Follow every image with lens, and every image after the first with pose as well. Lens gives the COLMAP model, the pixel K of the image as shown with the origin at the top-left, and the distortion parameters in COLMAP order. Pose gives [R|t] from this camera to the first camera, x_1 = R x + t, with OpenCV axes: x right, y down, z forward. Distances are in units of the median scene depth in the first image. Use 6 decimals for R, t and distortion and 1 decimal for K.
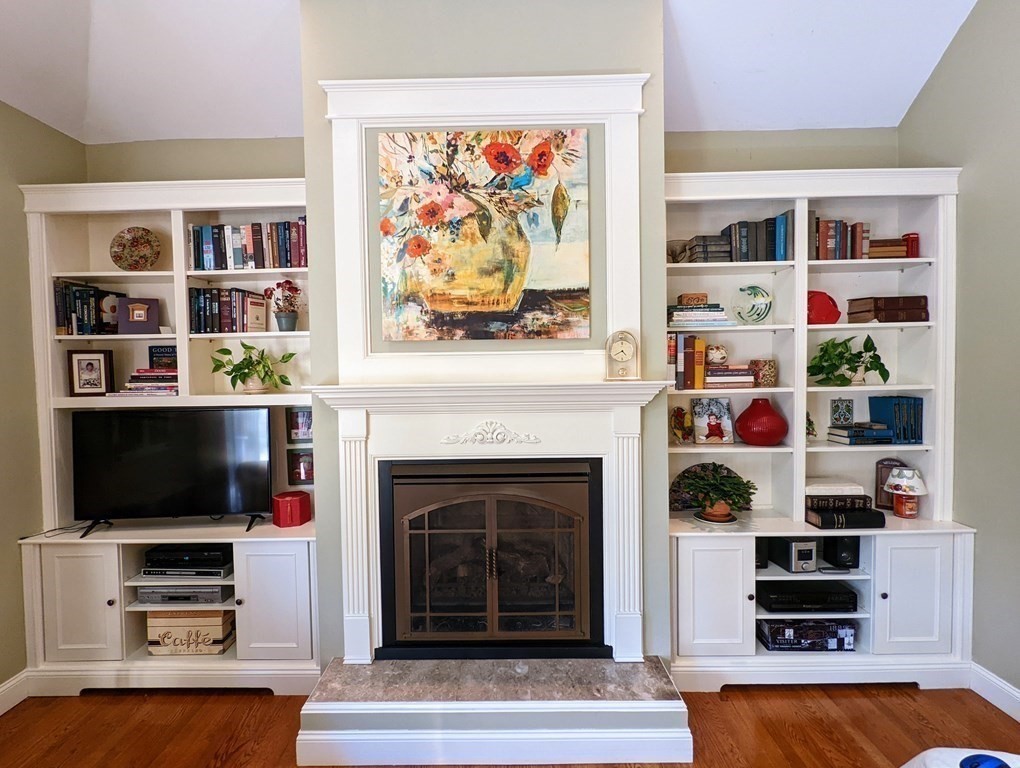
lens RADIAL K [[485.0, 0, 502.6], [0, 485.0, 382.1], [0, 0, 1]] dist [0.007207, -0.006998]
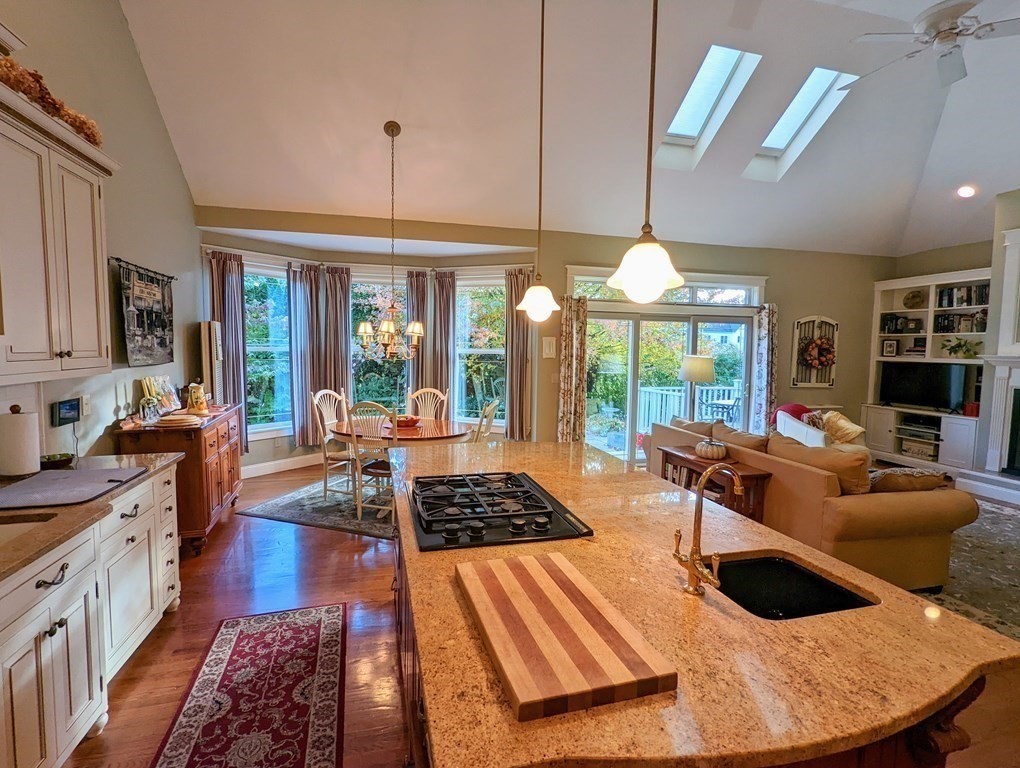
lens RADIAL K [[485.0, 0, 504.5], [0, 485.0, 380.7], [0, 0, 1]] dist [0.007207, -0.006998]
pose [[0.262537, 0.087936, -0.960907, 1.244980], [-0.049434, 0.995757, 0.077619, 0.059894], [0.963655, 0.027123, 0.265770, -1.849591]]
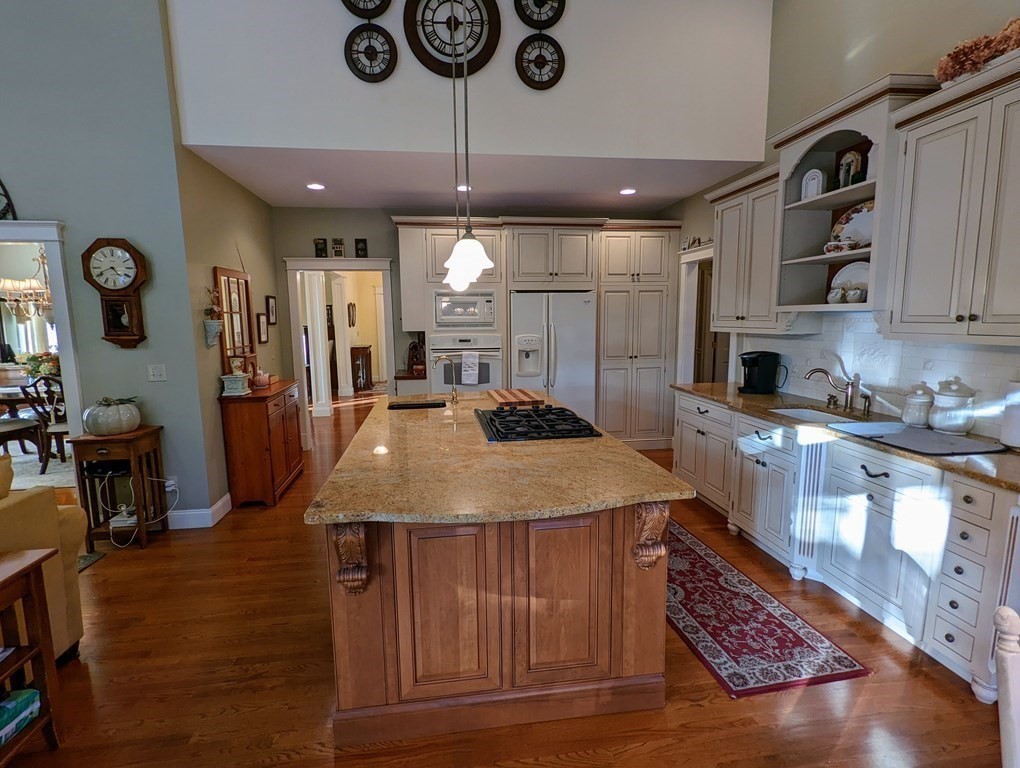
lens RADIAL K [[485.0, 0, 497.0], [0, 485.0, 381.3], [0, 0, 1]] dist [0.007207, -0.006998]
pose [[-0.141512, -0.111380, 0.983651, -0.609147], [0.046028, 0.991835, 0.118929, 0.092871], [-0.988866, 0.062105, -0.135231, -1.438987]]
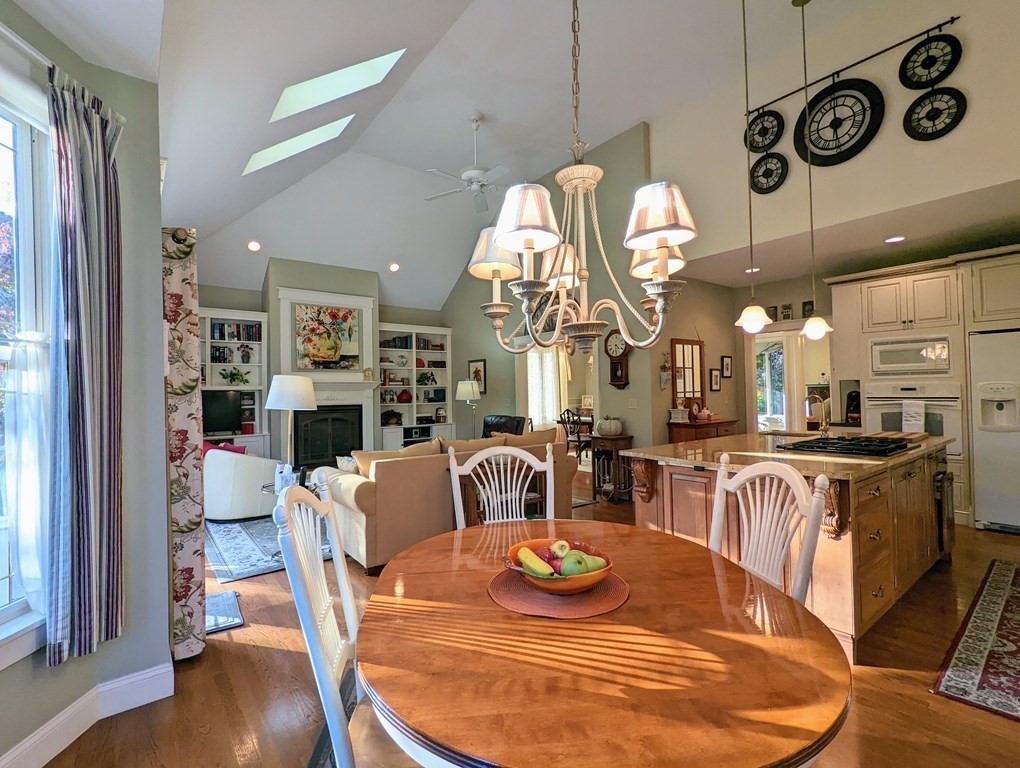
lens RADIAL K [[485.0, 0, 498.8], [0, 485.0, 380.6], [0, 0, 1]] dist [0.007207, -0.006998]
pose [[0.787559, 0.018451, 0.615963, -1.062688], [0.024812, 0.997792, -0.061613, 0.206147], [-0.615739, 0.063807, 0.785362, -2.121821]]
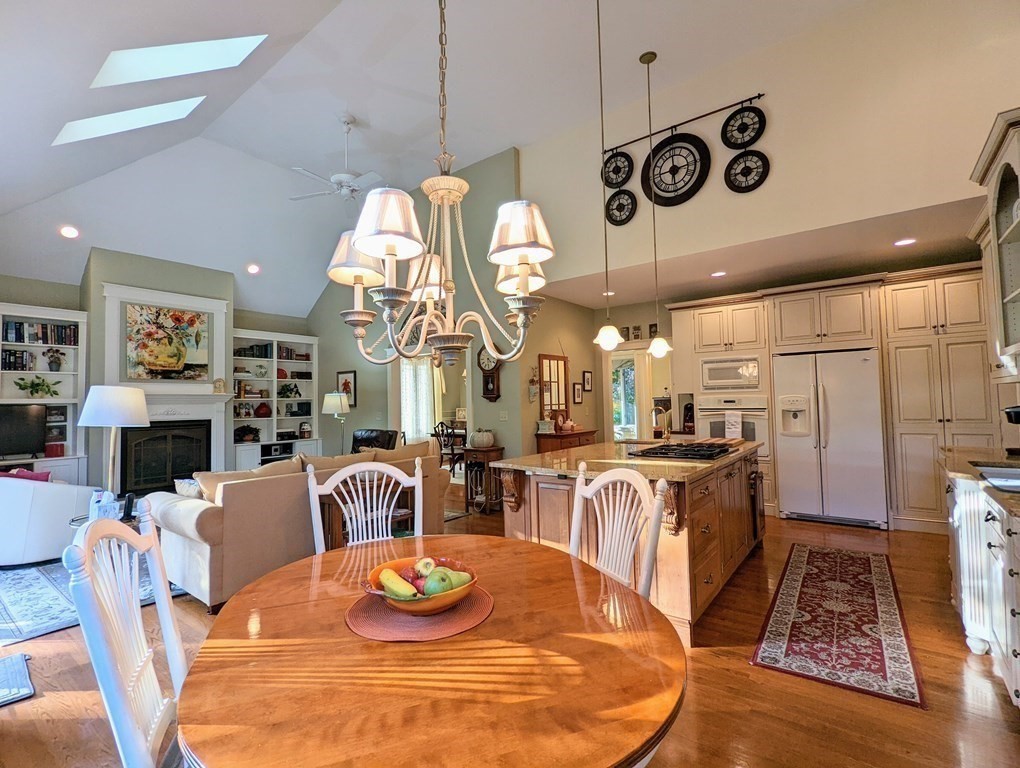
lens RADIAL K [[485.0, 0, 498.0], [0, 485.0, 380.3], [0, 0, 1]] dist [0.007207, -0.006998]
pose [[0.607078, 0.041941, 0.793535, -1.048286], [0.036828, 0.996048, -0.080819, 0.206255], [-0.793789, 0.078287, 0.603134, -2.121100]]
